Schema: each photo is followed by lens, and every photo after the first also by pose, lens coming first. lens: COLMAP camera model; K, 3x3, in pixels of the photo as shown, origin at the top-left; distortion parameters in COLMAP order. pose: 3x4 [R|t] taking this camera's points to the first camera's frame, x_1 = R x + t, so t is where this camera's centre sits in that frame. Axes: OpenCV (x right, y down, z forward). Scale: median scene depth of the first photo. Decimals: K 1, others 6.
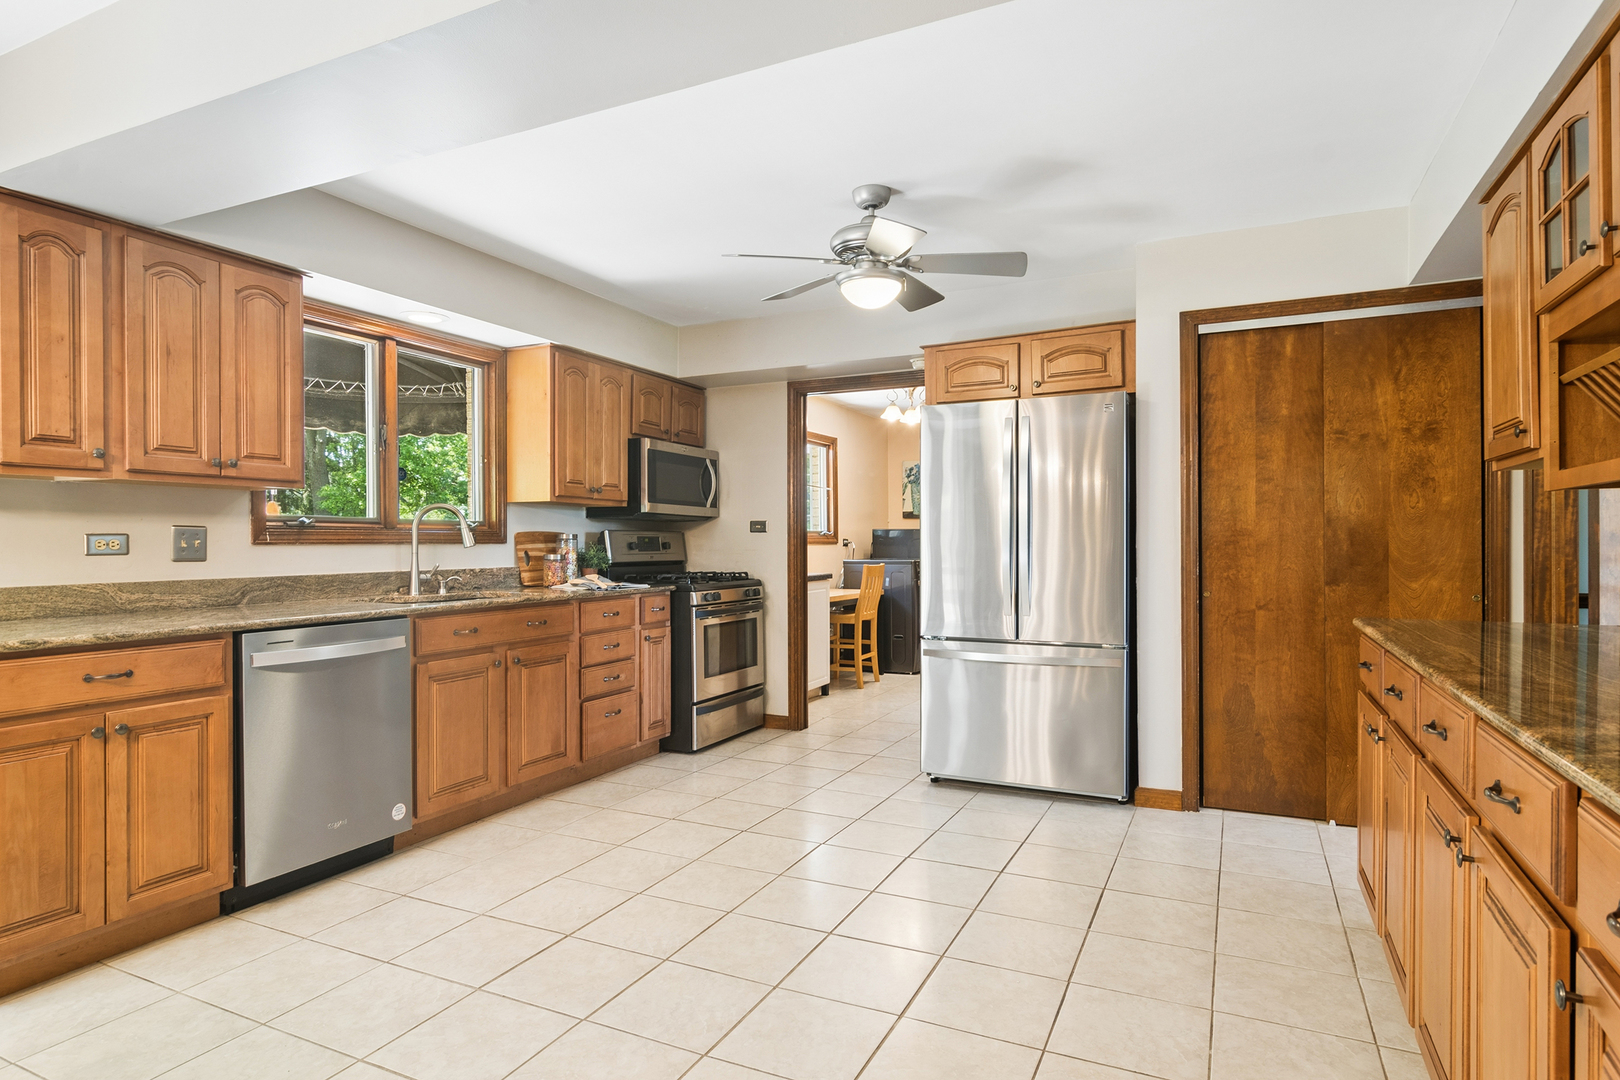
lens RADIAL K [[879.9, 0, 818.7], [0, 879.9, 553.2], [0, 0, 1]] dist [-0.003473, 0.005289]
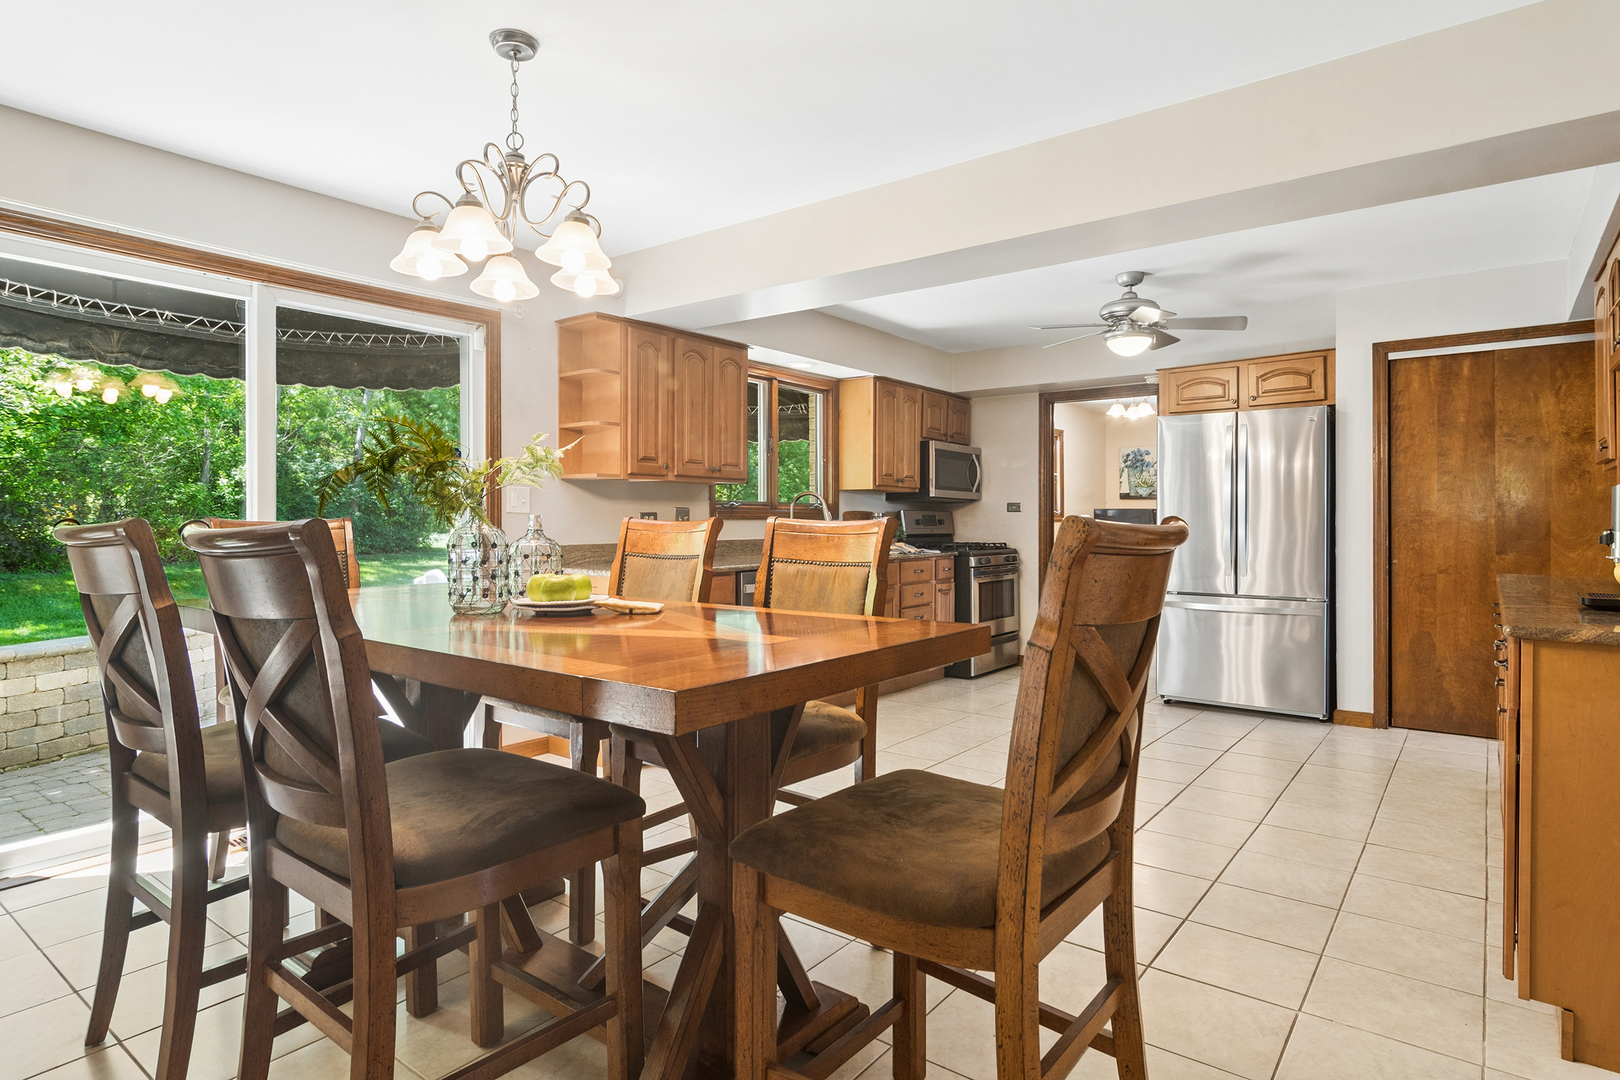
lens RADIAL K [[879.9, 0, 817.7], [0, 879.9, 525.6], [0, 0, 1]] dist [-0.003473, 0.005289]
pose [[0.978364, 0.005613, -0.206814, -0.120350], [-0.006826, 0.999963, -0.005153, 0.007099], [0.206778, 0.006453, 0.978367, -0.436316]]
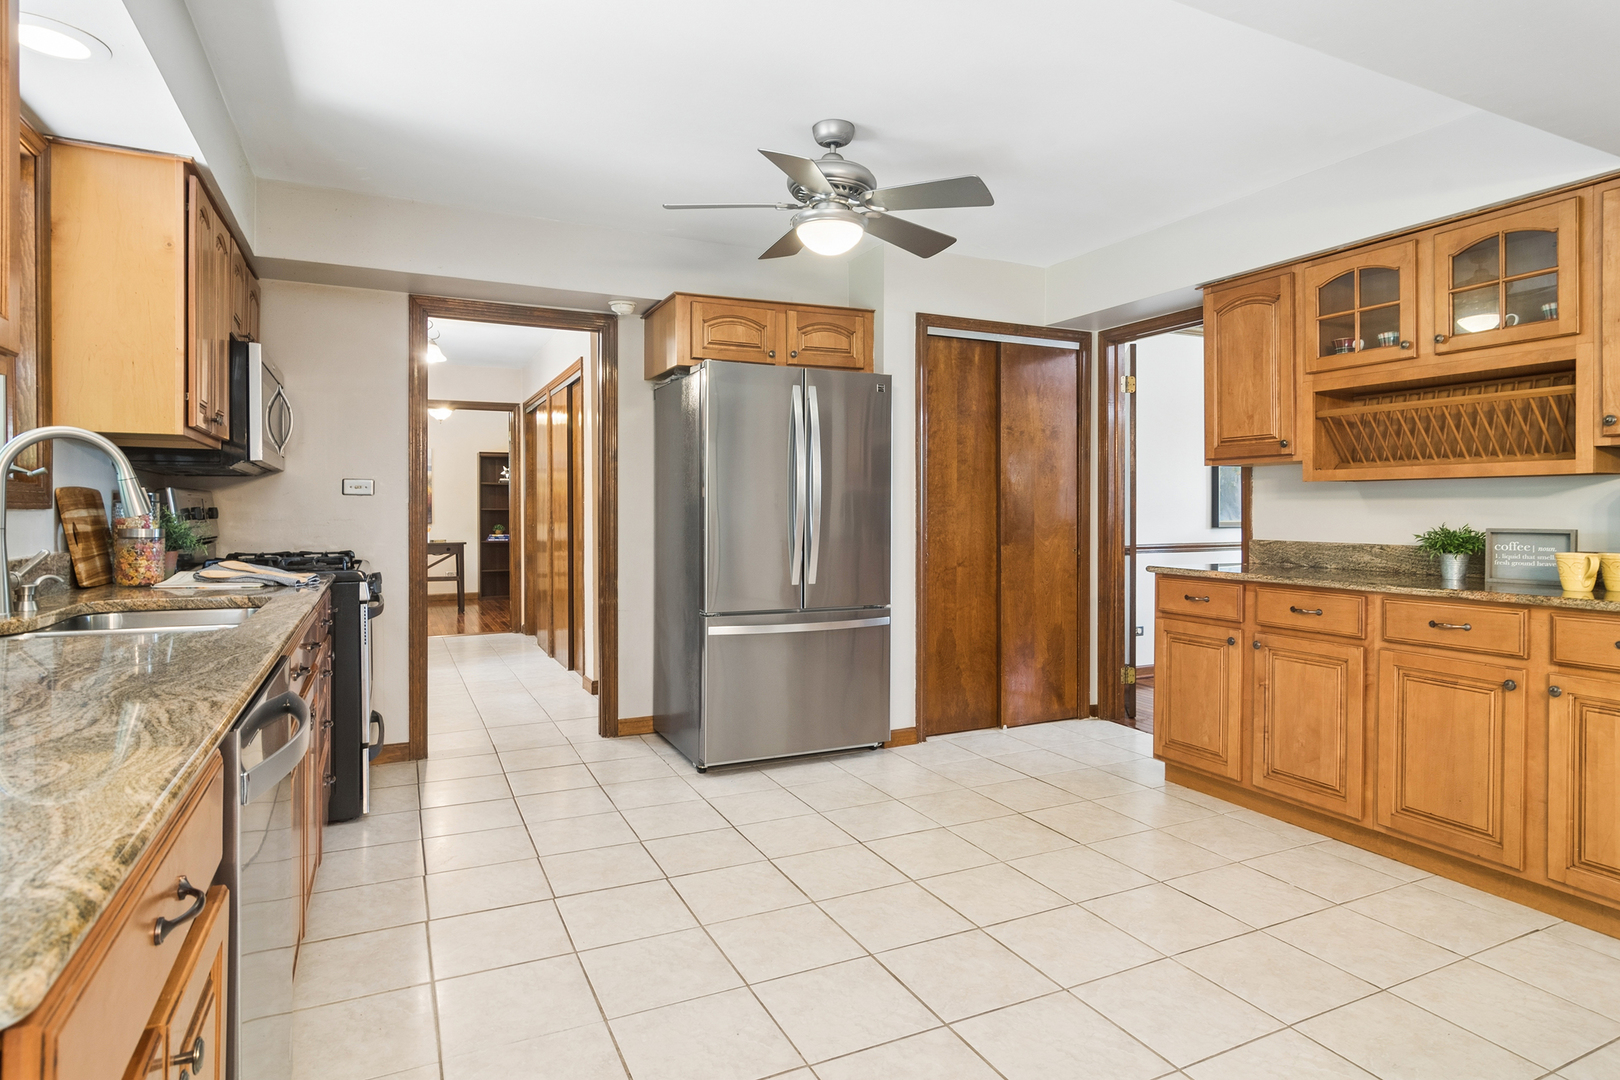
lens RADIAL K [[879.9, 0, 811.4], [0, 879.9, 518.2], [0, 0, 1]] dist [-0.003473, 0.005289]
pose [[0.626769, -0.002734, 0.779200, -0.576790], [0.004357, 0.999991, 0.000004, -0.004083], [-0.779193, 0.003392, 0.626775, 0.382703]]
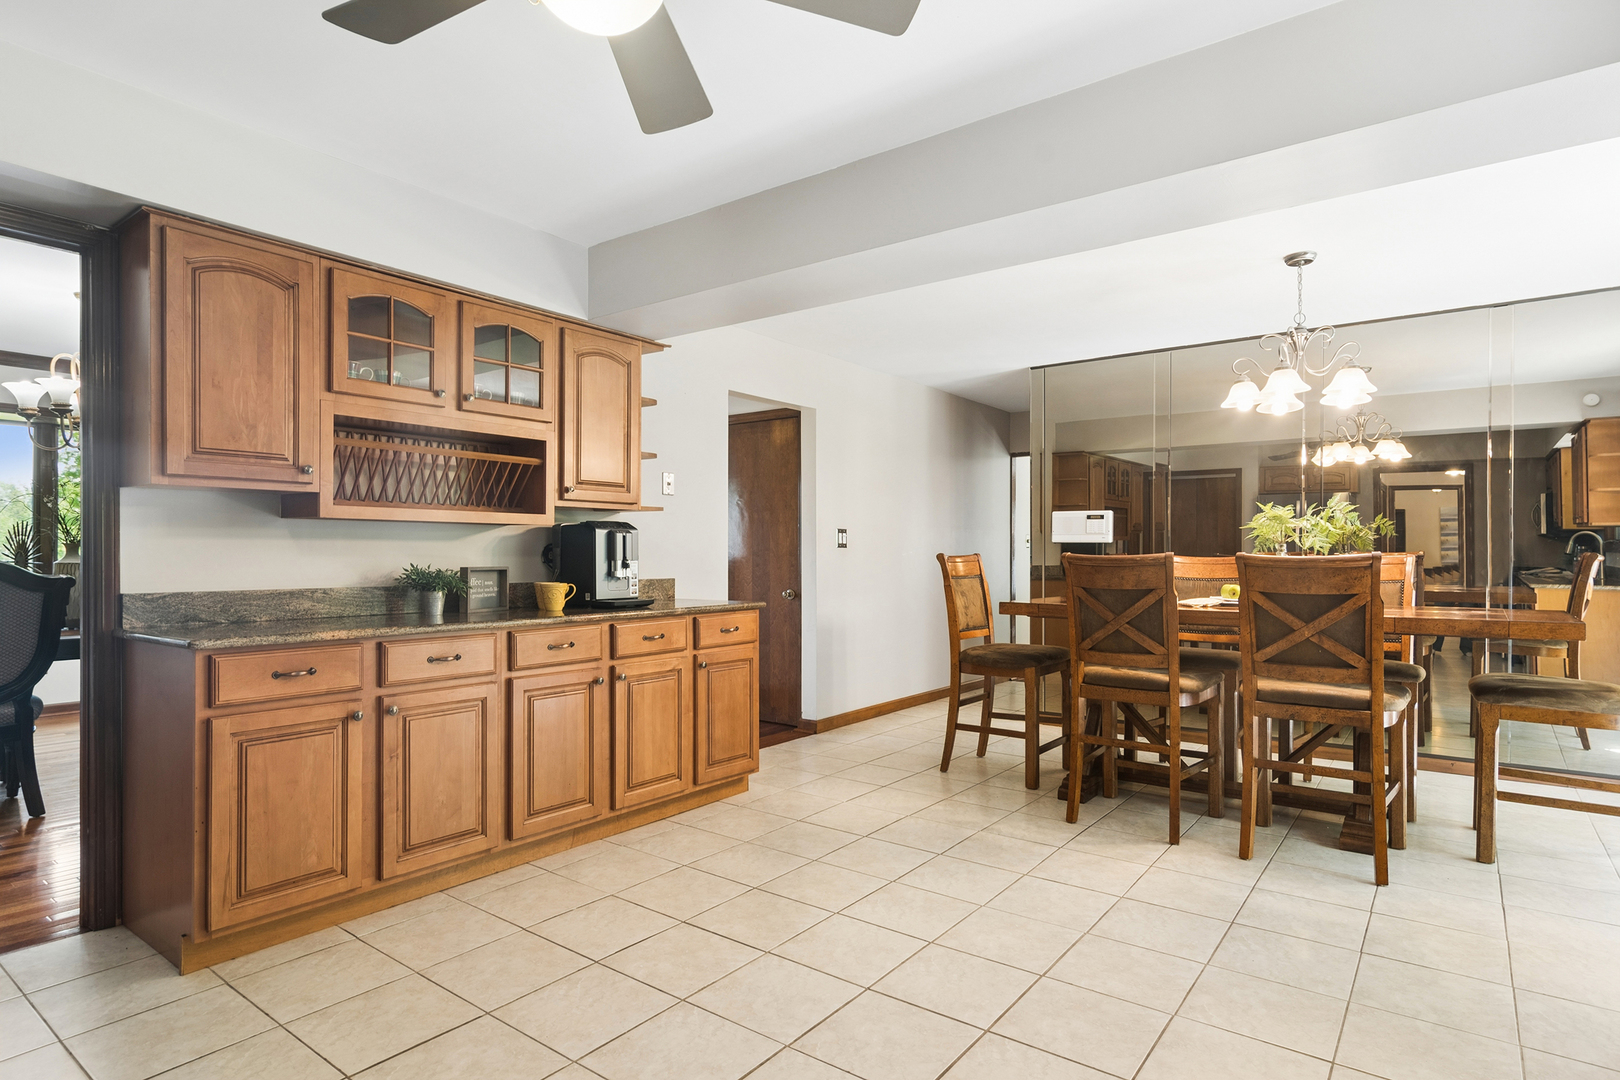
lens RADIAL K [[879.9, 0, 808.0], [0, 879.9, 547.0], [0, 0, 1]] dist [-0.003473, 0.005289]
pose [[-0.980177, 0.006728, 0.198008, -0.114759], [0.007007, 0.999975, 0.000712, -0.011271], [-0.197998, 0.002085, -0.980200, 1.230379]]
